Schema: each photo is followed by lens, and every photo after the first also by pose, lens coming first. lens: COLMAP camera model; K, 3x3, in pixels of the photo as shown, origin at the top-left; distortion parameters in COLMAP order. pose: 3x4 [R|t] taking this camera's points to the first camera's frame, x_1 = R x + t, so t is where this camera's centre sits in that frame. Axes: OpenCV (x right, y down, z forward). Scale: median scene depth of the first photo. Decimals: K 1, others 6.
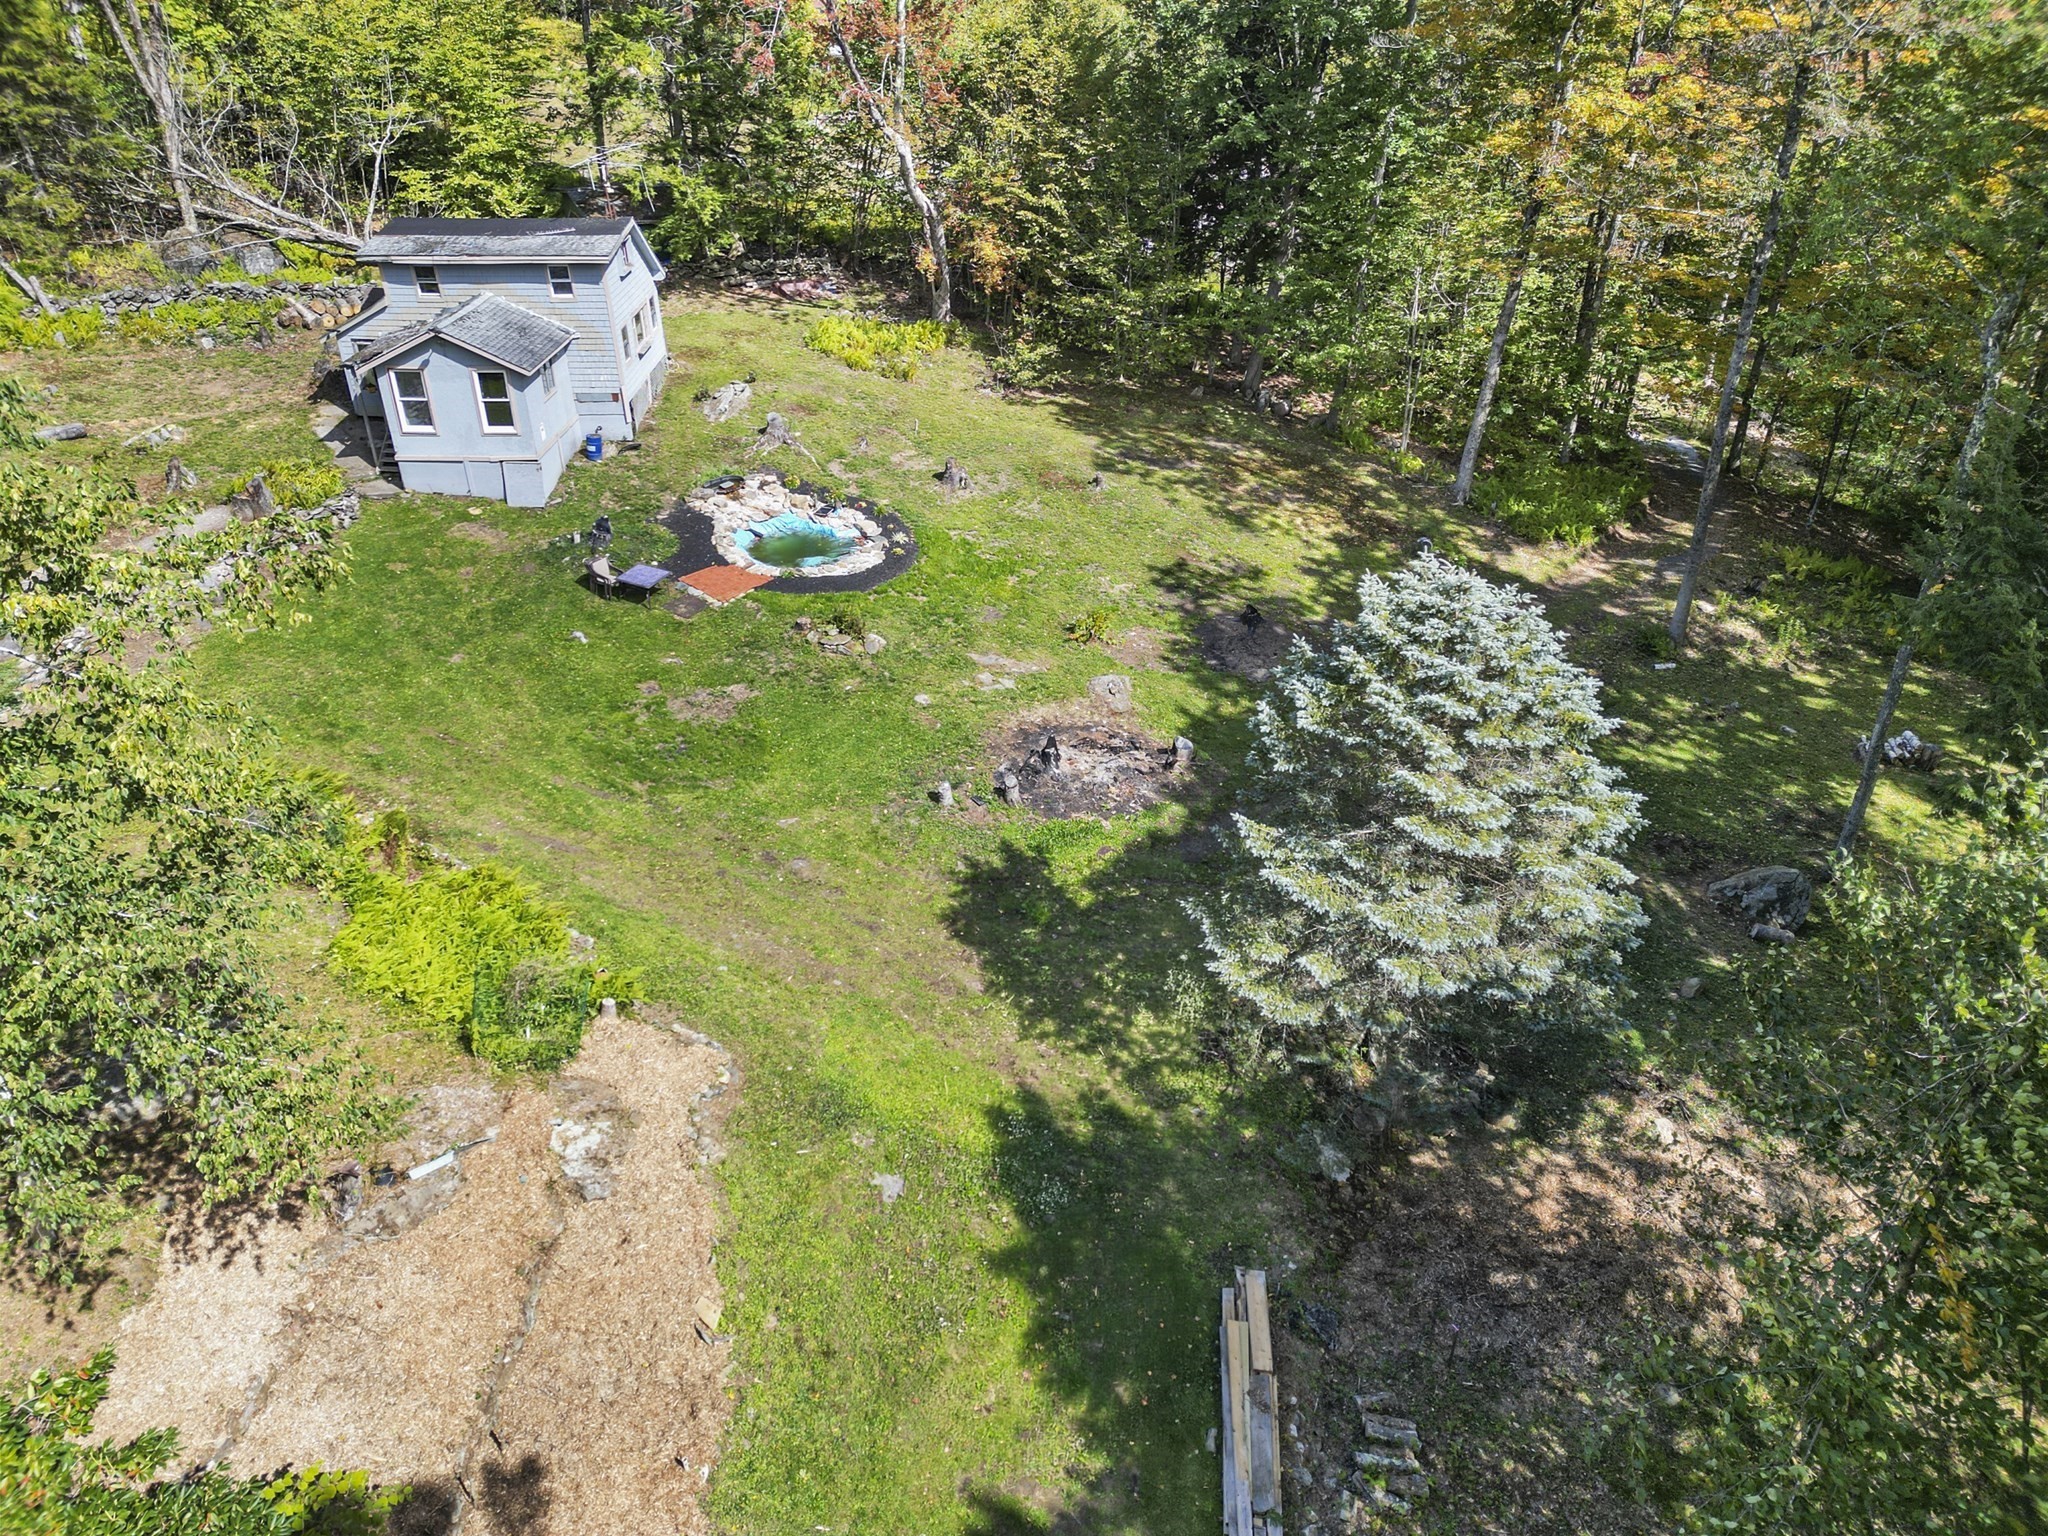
lens RADIAL K [[1441.5, 0, 1021.4], [0, 1441.5, 725.7], [0, 0, 1]] dist [0.087163, -0.090146]
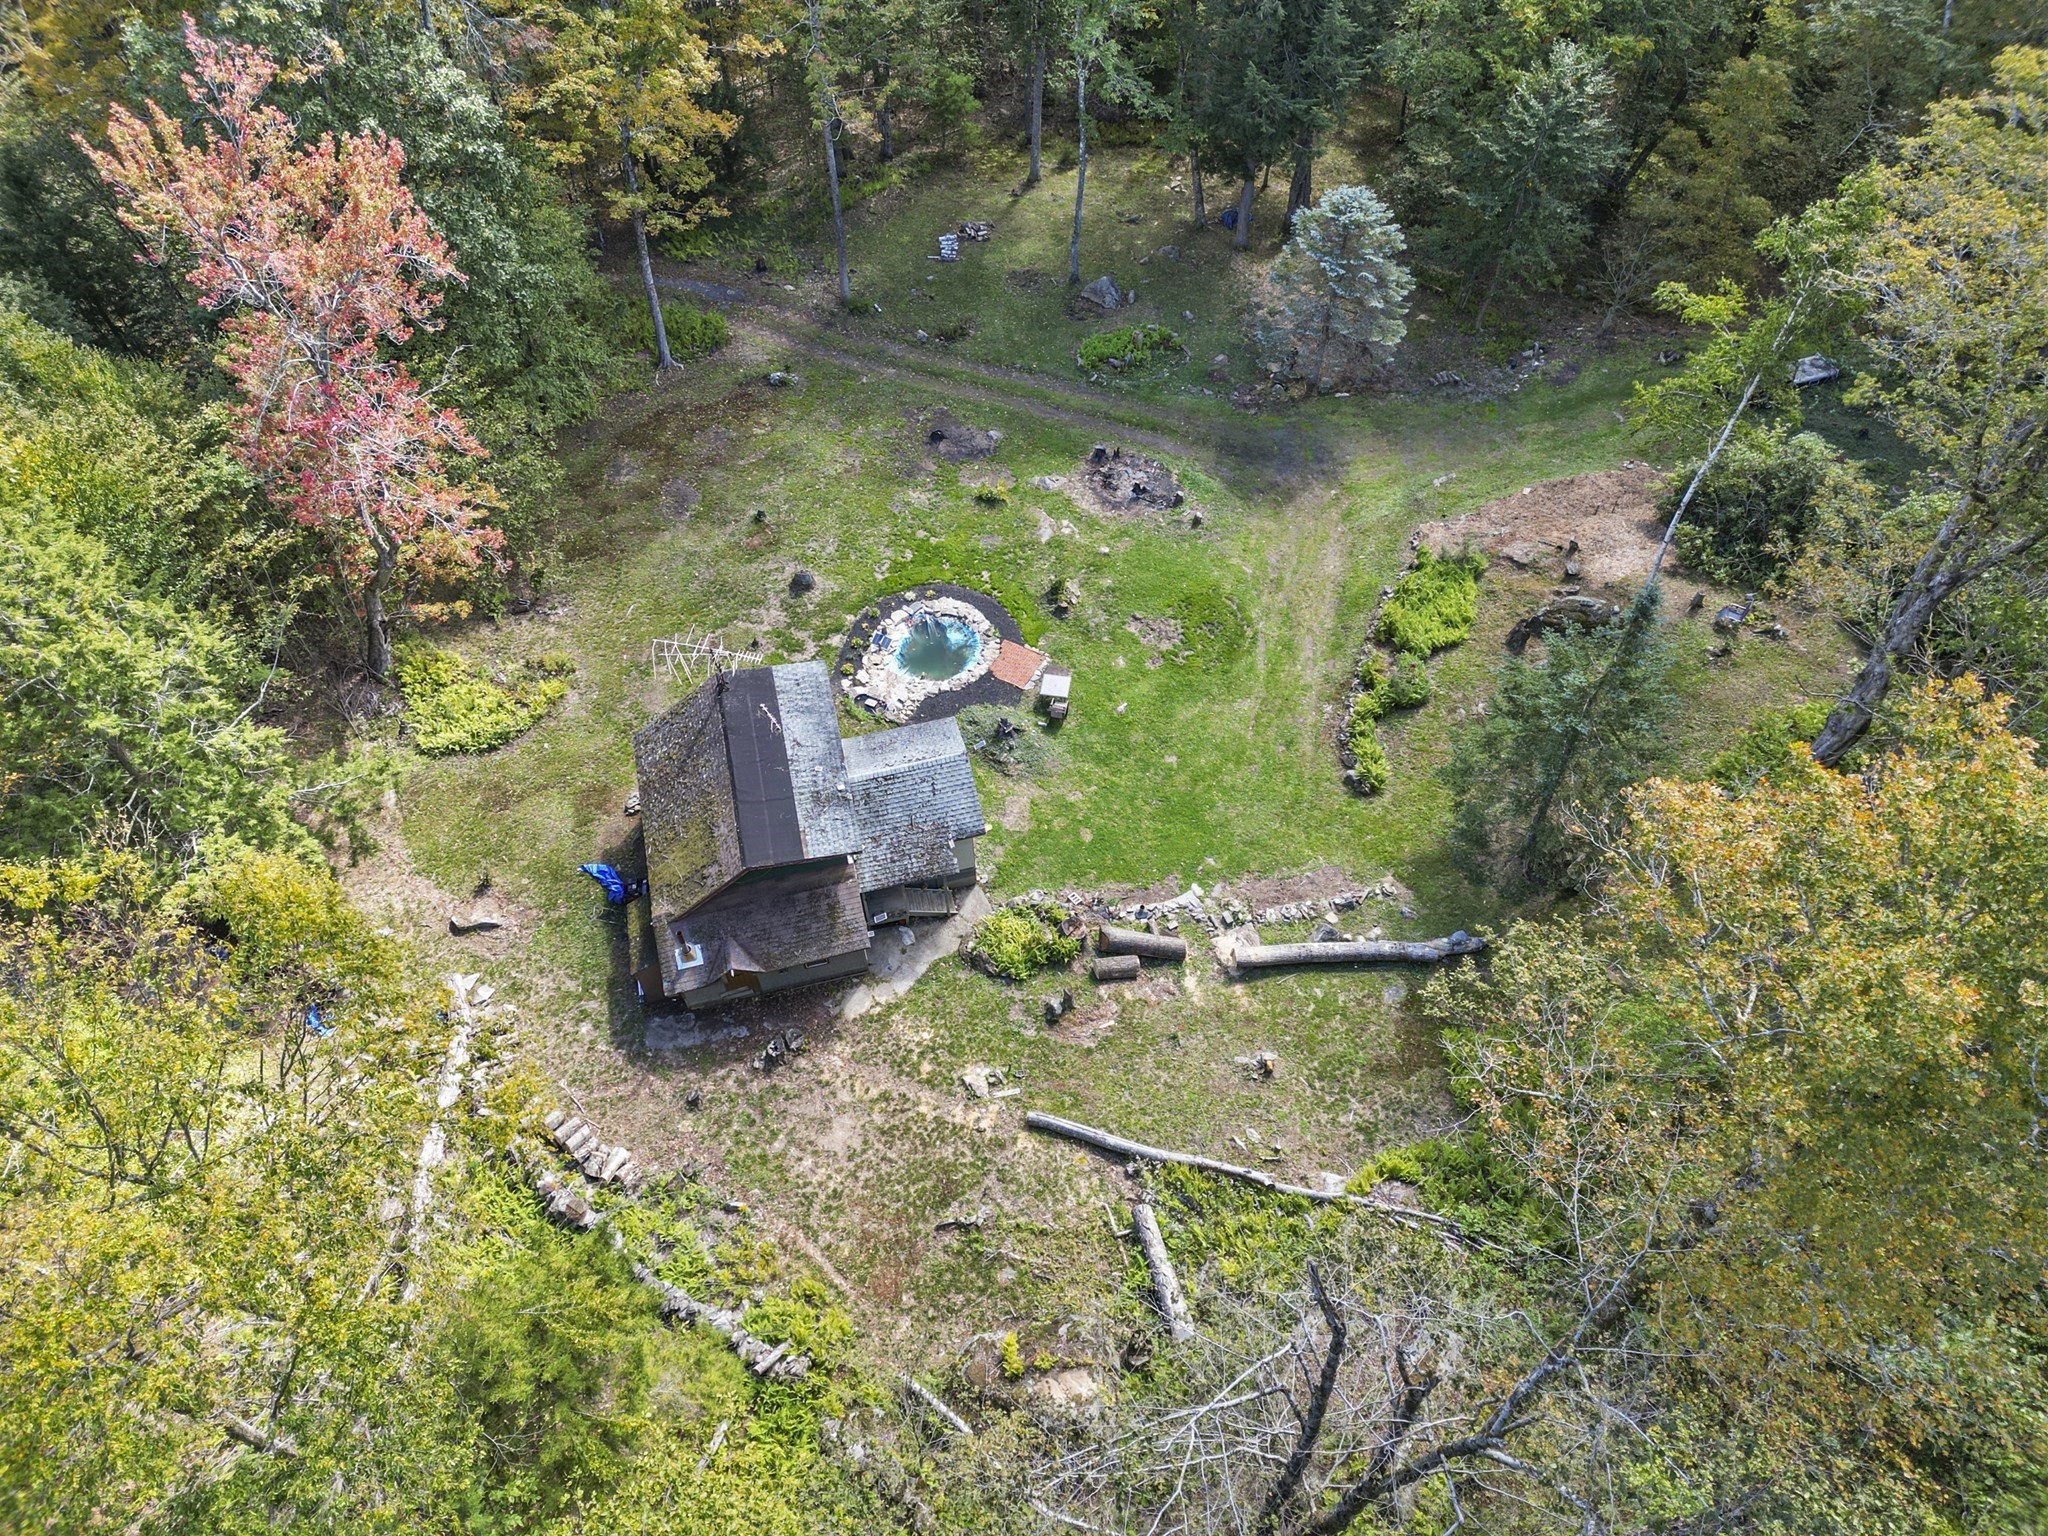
lens RADIAL K [[1441.5, 0, 1021.4], [0, 1441.5, 725.7], [0, 0, 1]] dist [0.087163, -0.090146]
pose [[-0.233002, -0.783674, 0.575818, -0.972368], [0.492781, 0.415320, 0.764641, -1.051332], [-0.838377, 0.461915, 0.289409, 0.560593]]
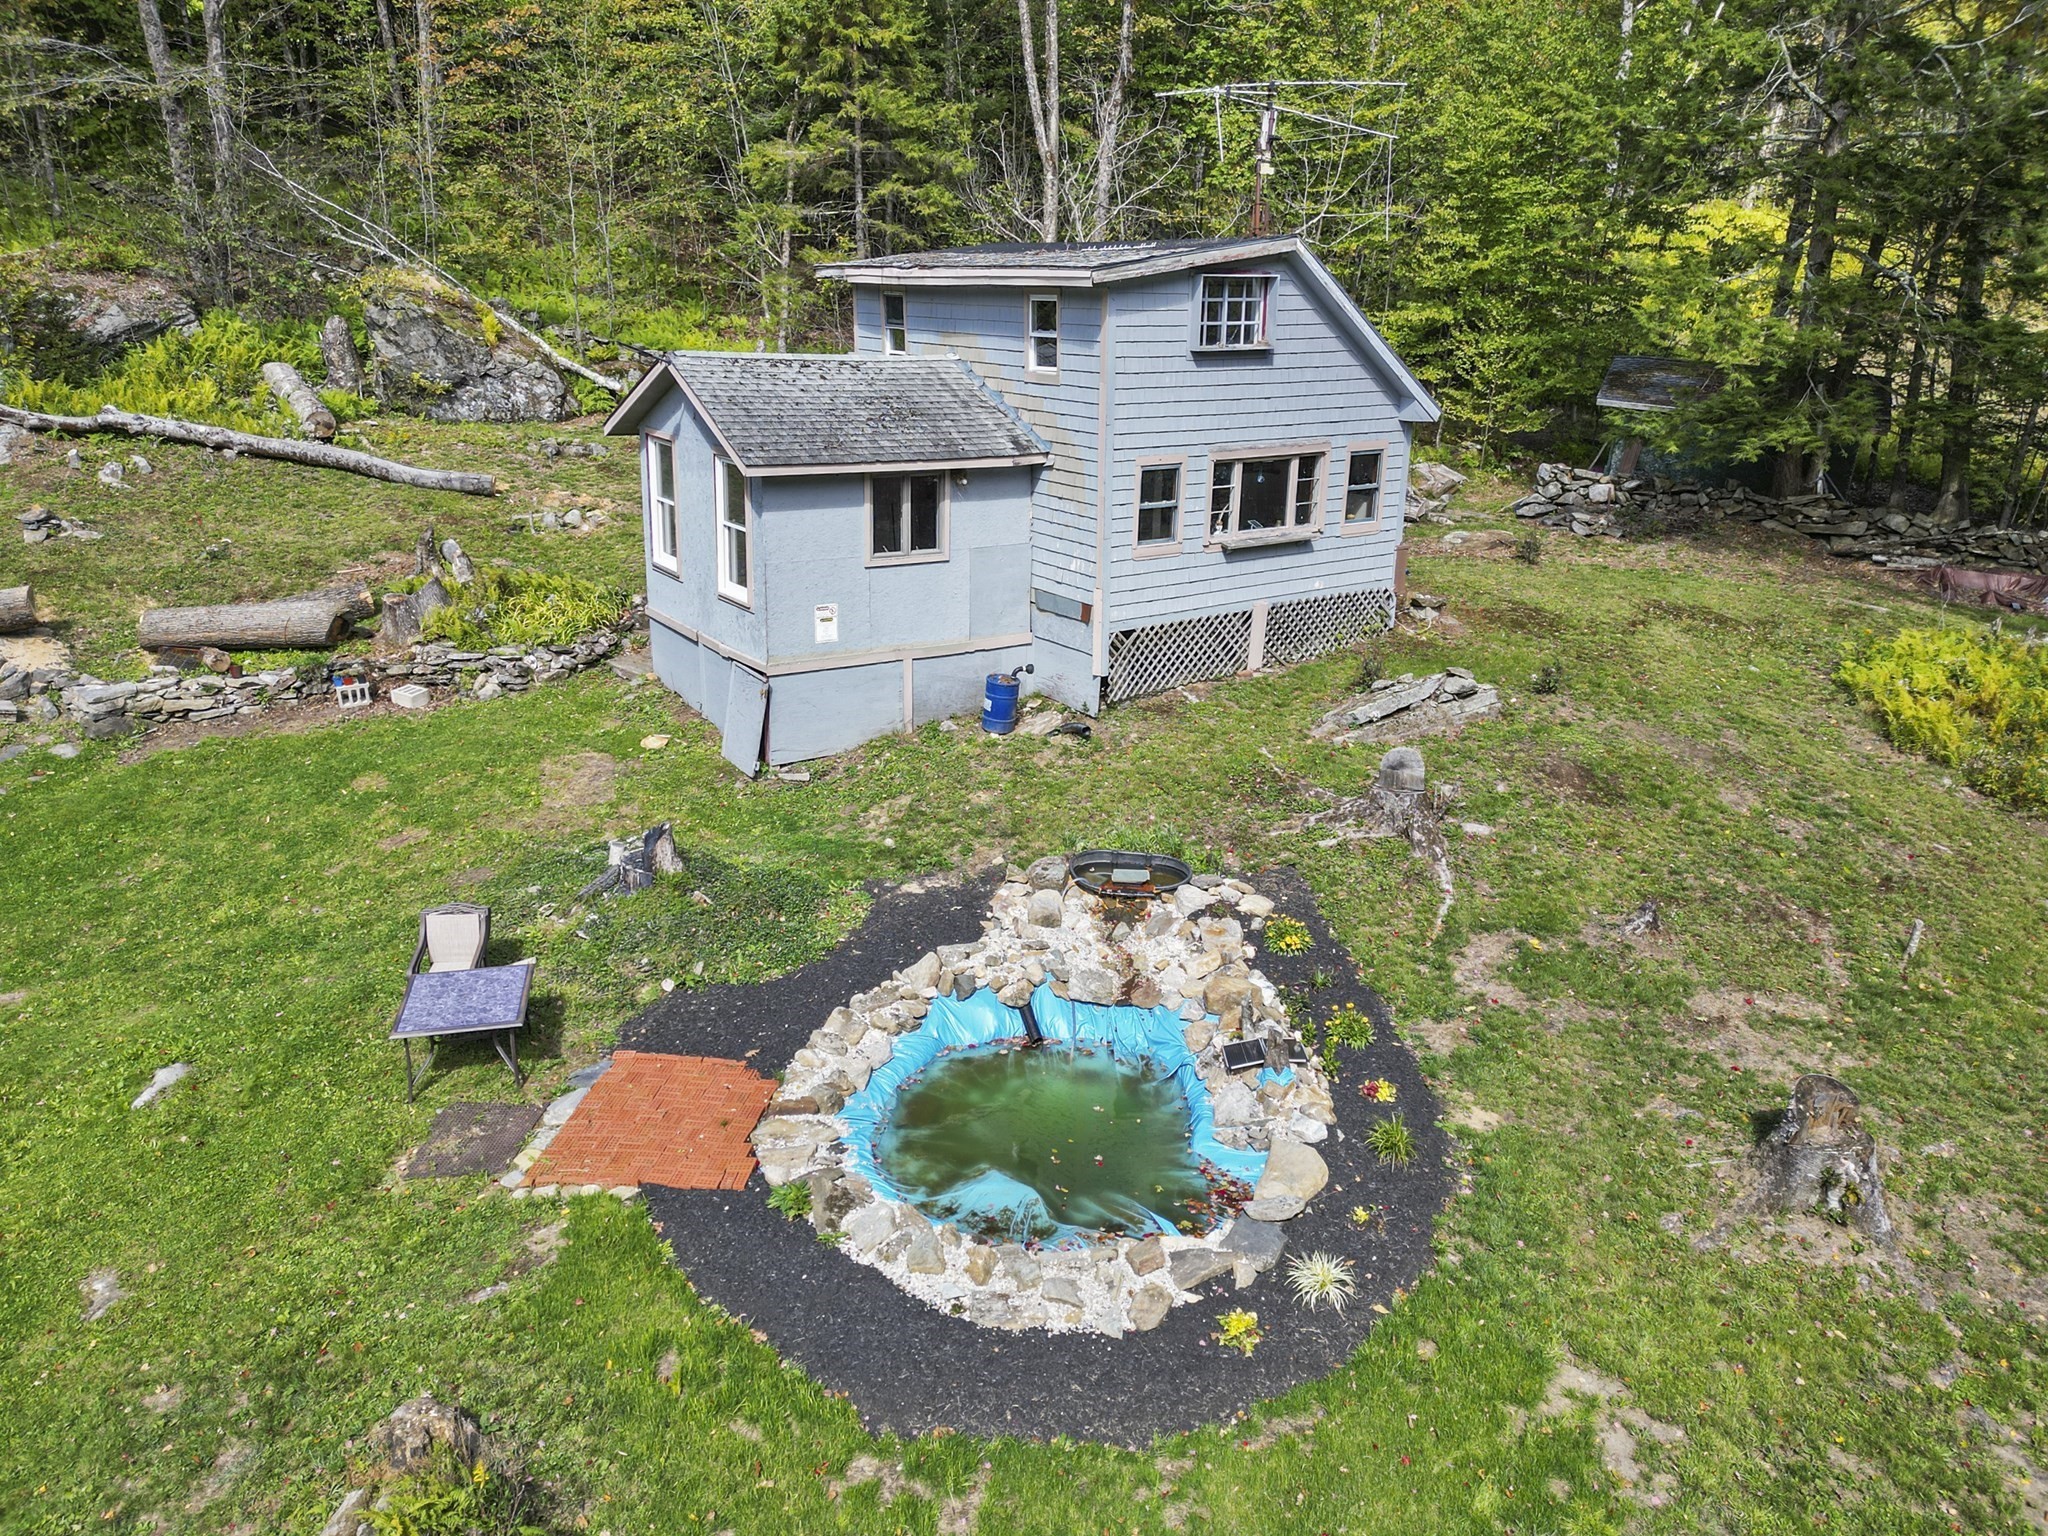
lens RADIAL K [[1467.2, 0, 1029.6], [0, 1467.2, 731.9], [0, 0, 1]] dist [0.098412, -0.106891]
pose [[0.569025, 0.256396, -0.781327, 0.063524], [-0.426415, 0.904423, -0.013759, -0.186947], [0.703122, 0.340999, 0.623970, 0.754004]]
